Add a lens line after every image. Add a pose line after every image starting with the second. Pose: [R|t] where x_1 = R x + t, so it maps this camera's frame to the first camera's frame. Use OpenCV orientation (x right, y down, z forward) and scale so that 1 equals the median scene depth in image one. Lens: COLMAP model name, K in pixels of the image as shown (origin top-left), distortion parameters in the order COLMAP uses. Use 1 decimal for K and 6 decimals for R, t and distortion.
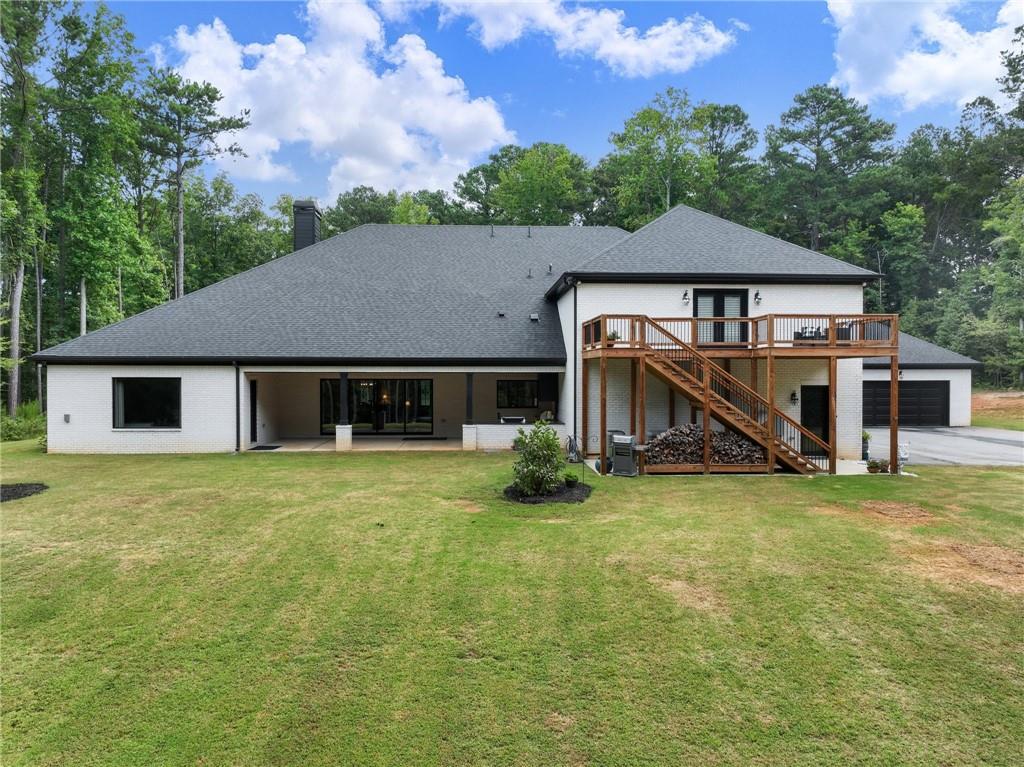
lens RADIAL K [[722.6, 0, 509.4], [0, 722.6, 386.2], [0, 0, 1]] dist [0.003139, -0.000287]
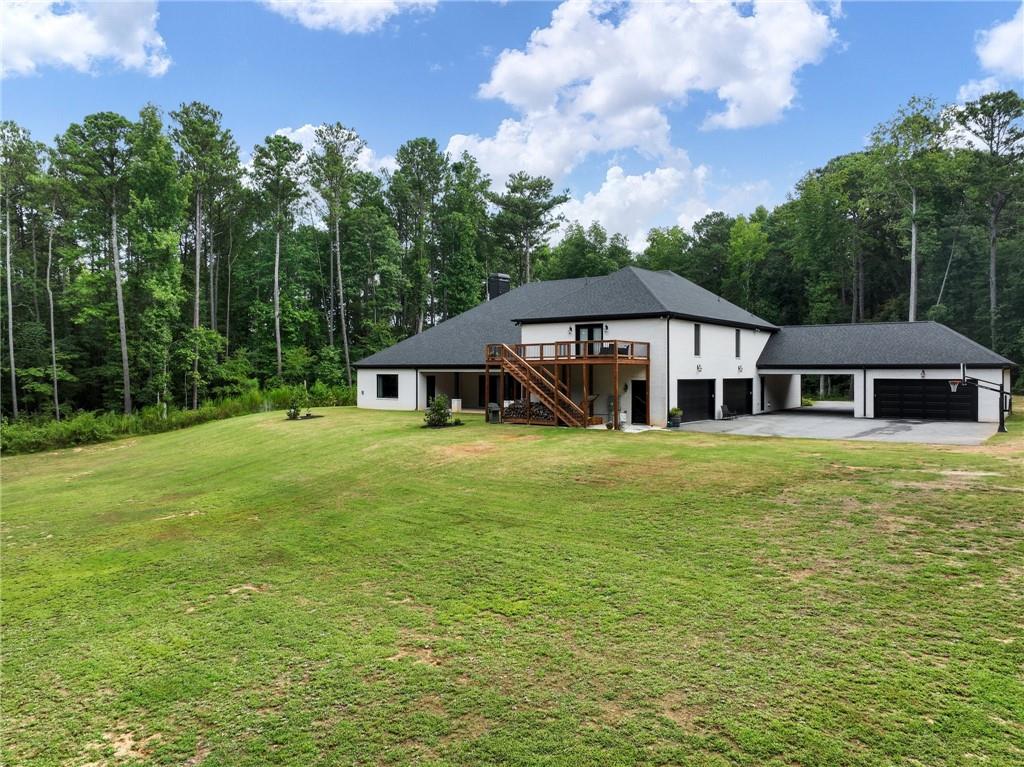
lens RADIAL K [[722.6, 0, 510.6], [0, 722.6, 385.4], [0, 0, 1]] dist [0.003139, -0.000287]
pose [[0.765826, 0.013242, -0.642911, 1.183794], [-0.013614, 0.999898, 0.004379, 0.006294], [0.642903, 0.005399, 0.765928, -0.416624]]
